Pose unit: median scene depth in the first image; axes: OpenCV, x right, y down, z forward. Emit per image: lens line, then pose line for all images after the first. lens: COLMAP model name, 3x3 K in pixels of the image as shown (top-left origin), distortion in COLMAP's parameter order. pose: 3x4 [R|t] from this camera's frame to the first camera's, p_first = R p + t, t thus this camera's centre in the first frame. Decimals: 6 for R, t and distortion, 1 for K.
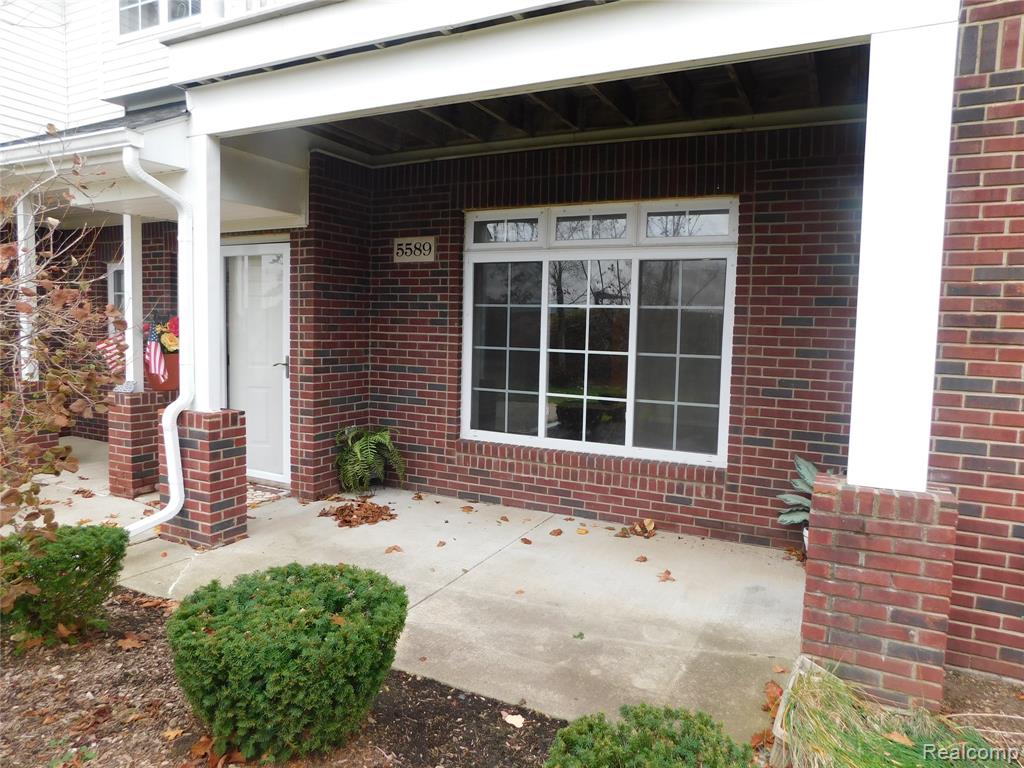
lens RADIAL K [[673.4, 0, 519.8], [0, 673.4, 382.2], [0, 0, 1]] dist [-0.072994, 0.055058]
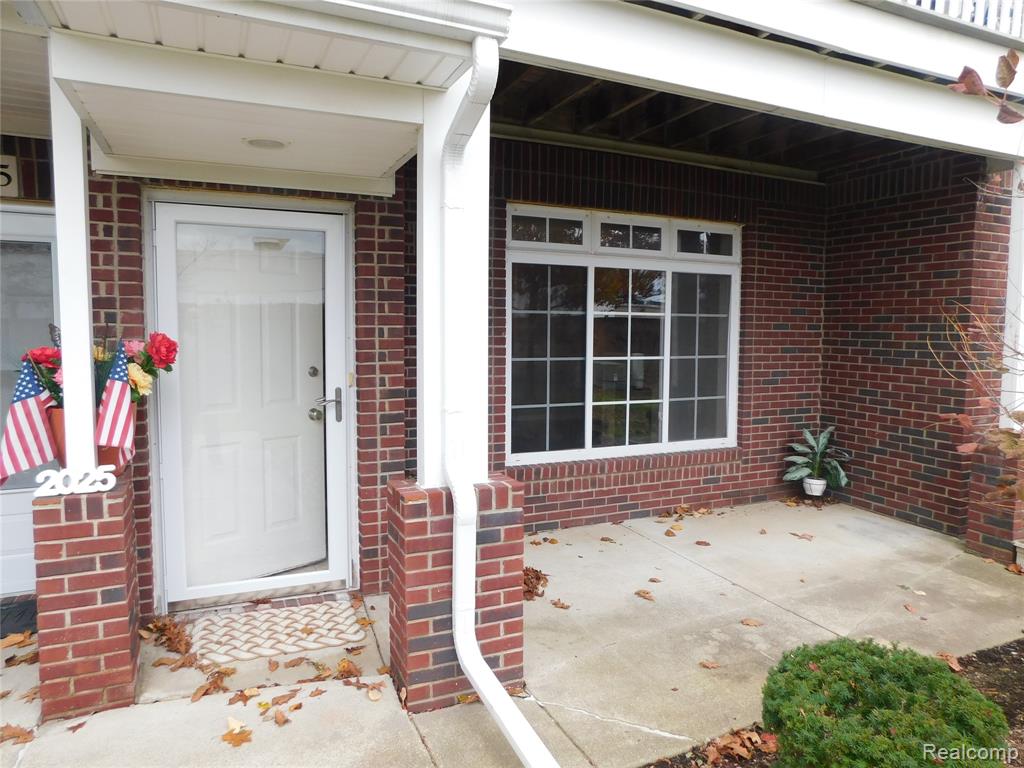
lens RADIAL K [[673.4, 0, 514.9], [0, 673.4, 381.8], [0, 0, 1]] dist [-0.072994, 0.055058]
pose [[0.632406, -0.078999, 0.770598, -0.805417], [0.072349, 0.996462, 0.042779, -0.065711], [-0.771251, 0.028699, 0.635884, 0.483619]]
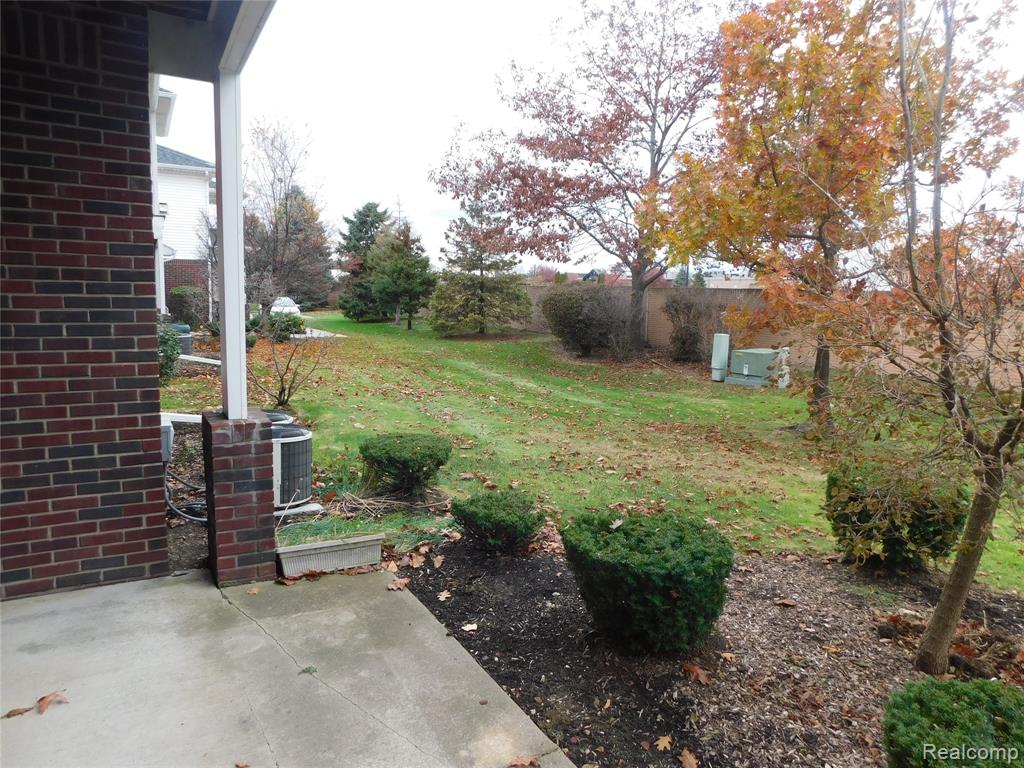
lens RADIAL K [[673.4, 0, 514.0], [0, 673.4, 379.8], [0, 0, 1]] dist [-0.072994, 0.055058]
pose [[-0.835598, -0.116595, 0.536825, -0.347225], [0.001030, 0.976882, 0.213776, -0.108351], [-0.549340, 0.179184, -0.816161, 0.936304]]
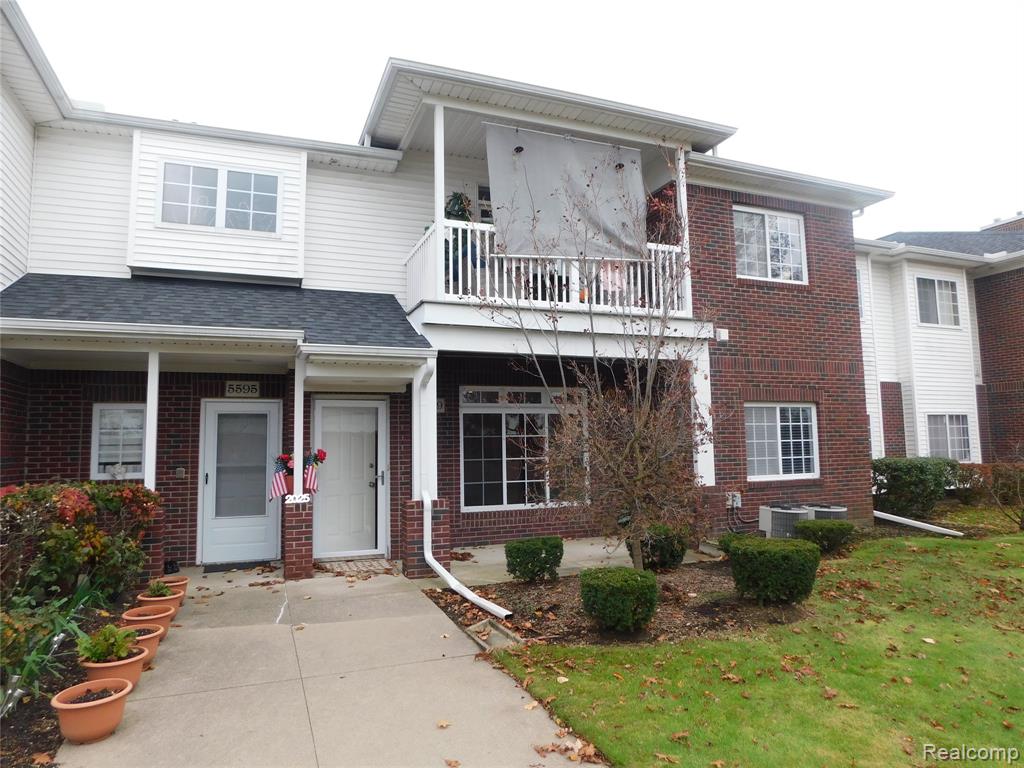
lens RADIAL K [[673.4, 0, 513.1], [0, 673.4, 379.6], [0, 0, 1]] dist [-0.072994, 0.055058]
pose [[0.662468, 0.039788, 0.748032, -1.453412], [0.095293, 0.985999, -0.136838, -0.006493], [-0.743004, 0.161933, 0.649402, -0.325960]]
